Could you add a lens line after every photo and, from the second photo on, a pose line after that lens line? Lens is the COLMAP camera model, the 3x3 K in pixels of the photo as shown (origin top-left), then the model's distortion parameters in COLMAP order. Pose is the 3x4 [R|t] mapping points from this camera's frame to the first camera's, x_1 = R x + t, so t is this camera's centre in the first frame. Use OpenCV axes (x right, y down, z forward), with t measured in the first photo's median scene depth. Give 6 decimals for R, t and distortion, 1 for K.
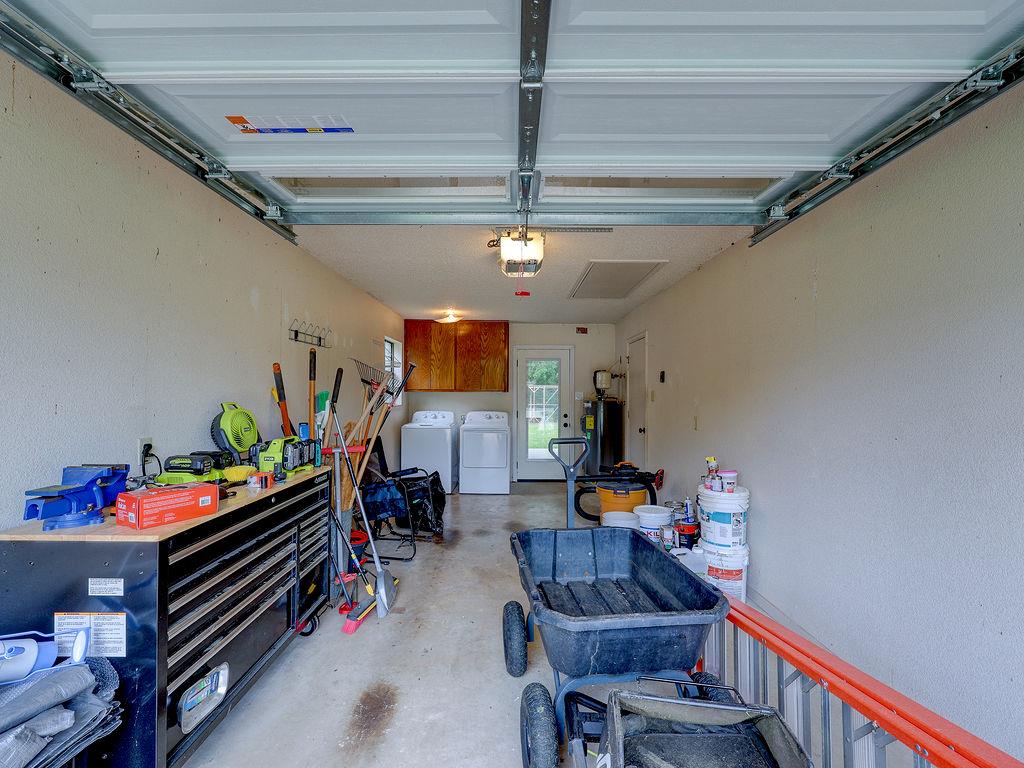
lens RADIAL K [[462.3, 0, 509.2], [0, 462.3, 388.1], [0, 0, 1]] dist [0.000564, -0.000329]
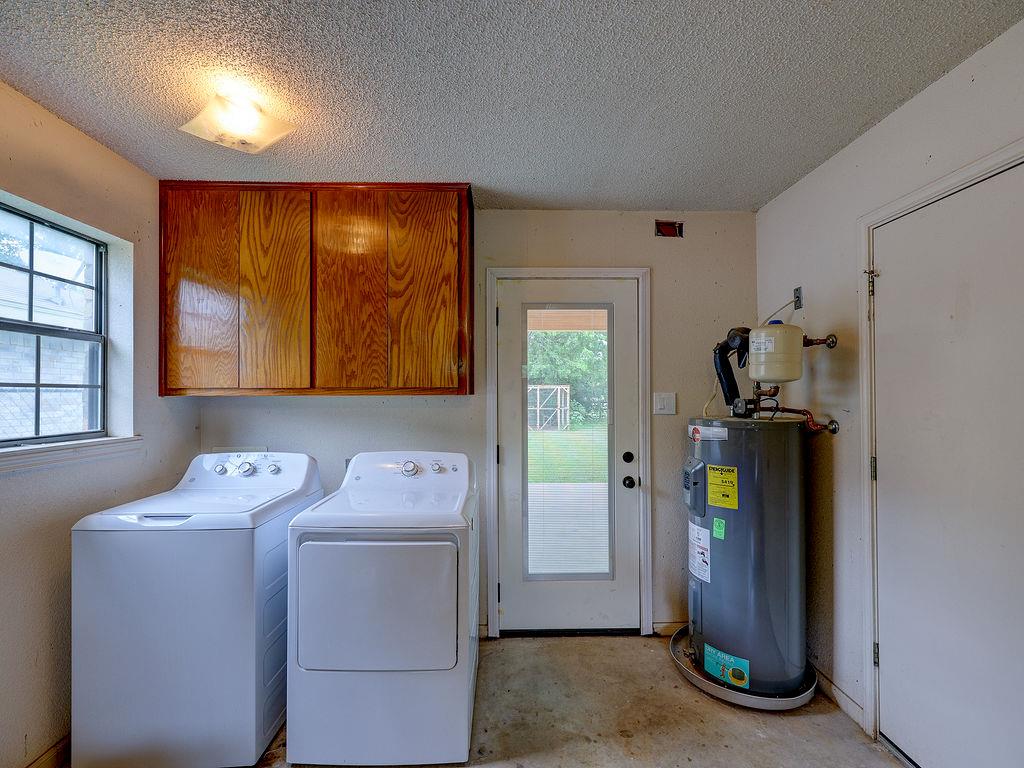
lens RADIAL K [[462.3, 0, 509.2], [0, 462.3, 388.1], [0, 0, 1]] dist [0.000564, -0.000329]
pose [[0.999759, -0.006016, 0.021136, 0.019281], [0.006066, 0.999979, -0.002276, 0.004579], [-0.021122, 0.002404, 0.999774, 0.656525]]
